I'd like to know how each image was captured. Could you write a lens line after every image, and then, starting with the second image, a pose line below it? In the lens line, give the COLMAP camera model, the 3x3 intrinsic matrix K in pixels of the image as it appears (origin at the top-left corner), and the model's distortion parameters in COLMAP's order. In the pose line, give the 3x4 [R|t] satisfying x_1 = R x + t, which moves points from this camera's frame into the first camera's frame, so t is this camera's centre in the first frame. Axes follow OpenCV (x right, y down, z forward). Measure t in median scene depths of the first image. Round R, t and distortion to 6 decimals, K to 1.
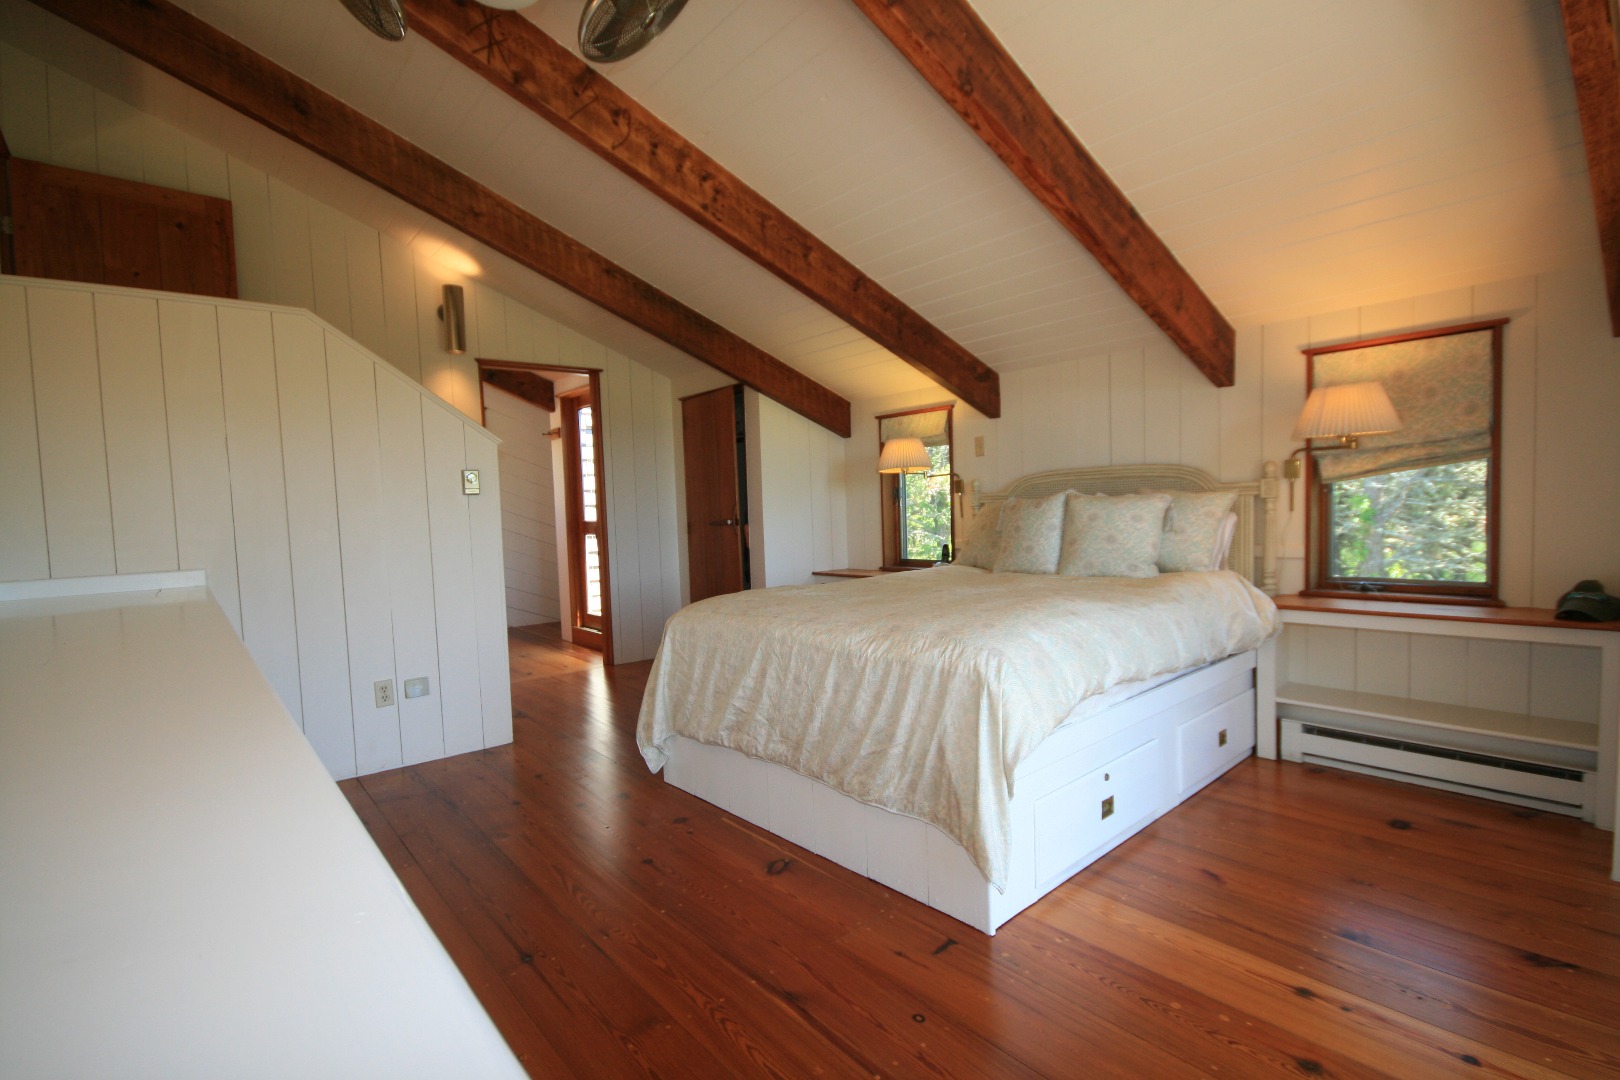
lens RADIAL K [[759.0, 0, 803.5], [0, 759.0, 543.2], [0, 0, 1]] dist [0.007688, -0.008543]
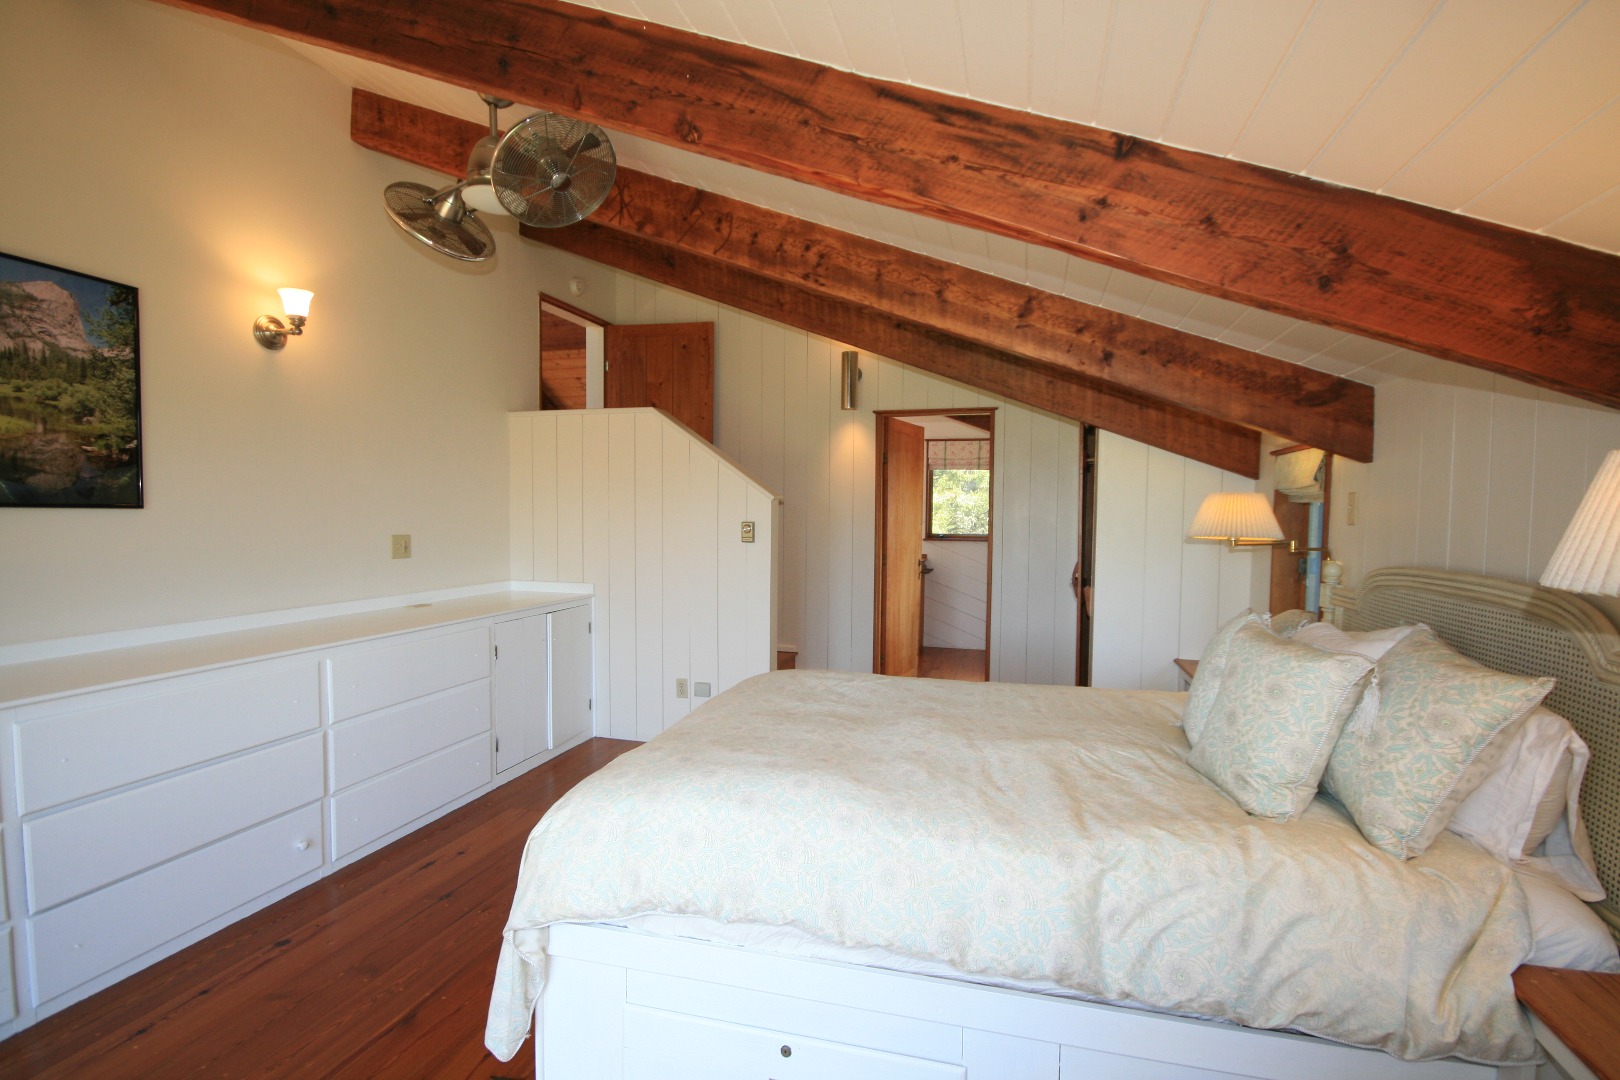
lens RADIAL K [[759.0, 0, 803.5], [0, 759.0, 543.2], [0, 0, 1]] dist [0.007688, -0.008543]
pose [[0.559343, 0.074076, -0.825620, 0.703670], [-0.070493, 0.996642, 0.041663, -0.137566], [0.825933, 0.034896, 0.562687, 0.450512]]
